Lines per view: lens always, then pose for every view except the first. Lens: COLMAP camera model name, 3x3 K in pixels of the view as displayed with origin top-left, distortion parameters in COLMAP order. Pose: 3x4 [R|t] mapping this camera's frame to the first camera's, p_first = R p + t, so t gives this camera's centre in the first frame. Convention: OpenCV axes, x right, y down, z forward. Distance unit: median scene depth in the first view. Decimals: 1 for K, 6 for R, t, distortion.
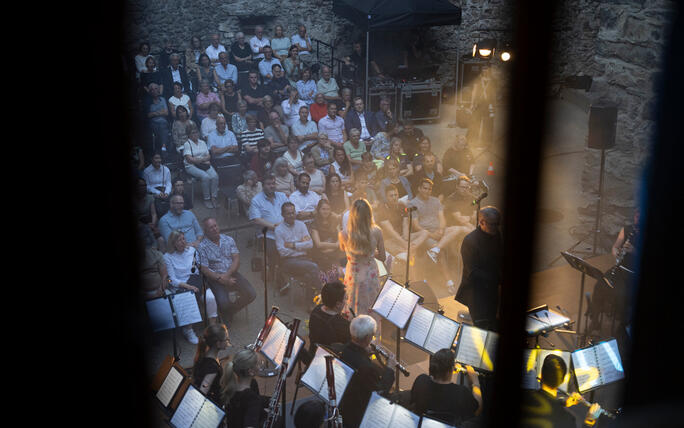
lens RADIAL K [[982.8, 0, 347.1], [0, 982.8, 219.4], [0, 0, 1]] dist [0.002973, 0.000000]
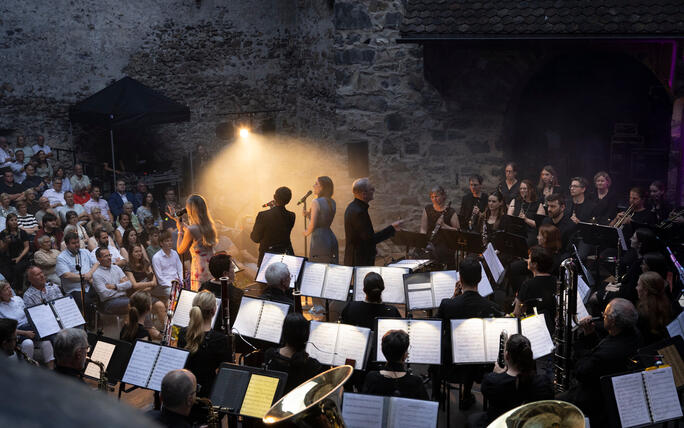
lens RADIAL K [[831.1, 0, 341.8], [0, 831.1, 225.2], [0, 0, 1]] dist [0.000726, 0.000000]
pose [[0.920764, -0.108529, 0.374720, -0.142876], [0.165206, 0.978620, -0.122512, 0.101518], [-0.353413, 0.174711, 0.919008, 0.081163]]
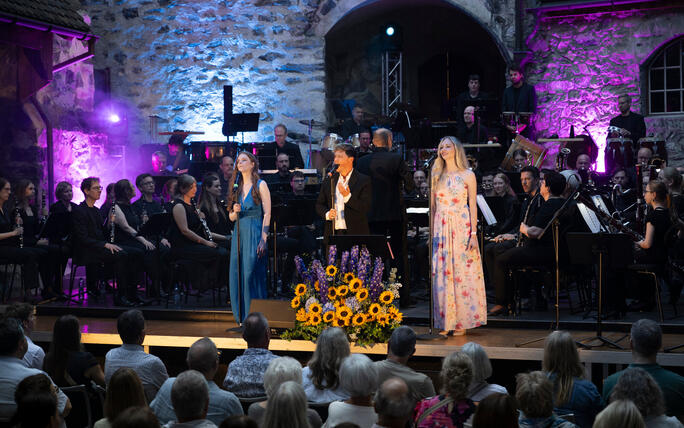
lens RADIAL K [[1334.3, 0, 345.8], [0, 1334.3, 217.5], [0, 0, 1]] dist [0.041124, 0.000000]
pose [[-0.575219, -0.028343, 0.817508, -0.653589], [0.311035, 0.916755, 0.250635, -0.188793], [-0.756559, 0.398444, -0.518519, 1.153082]]
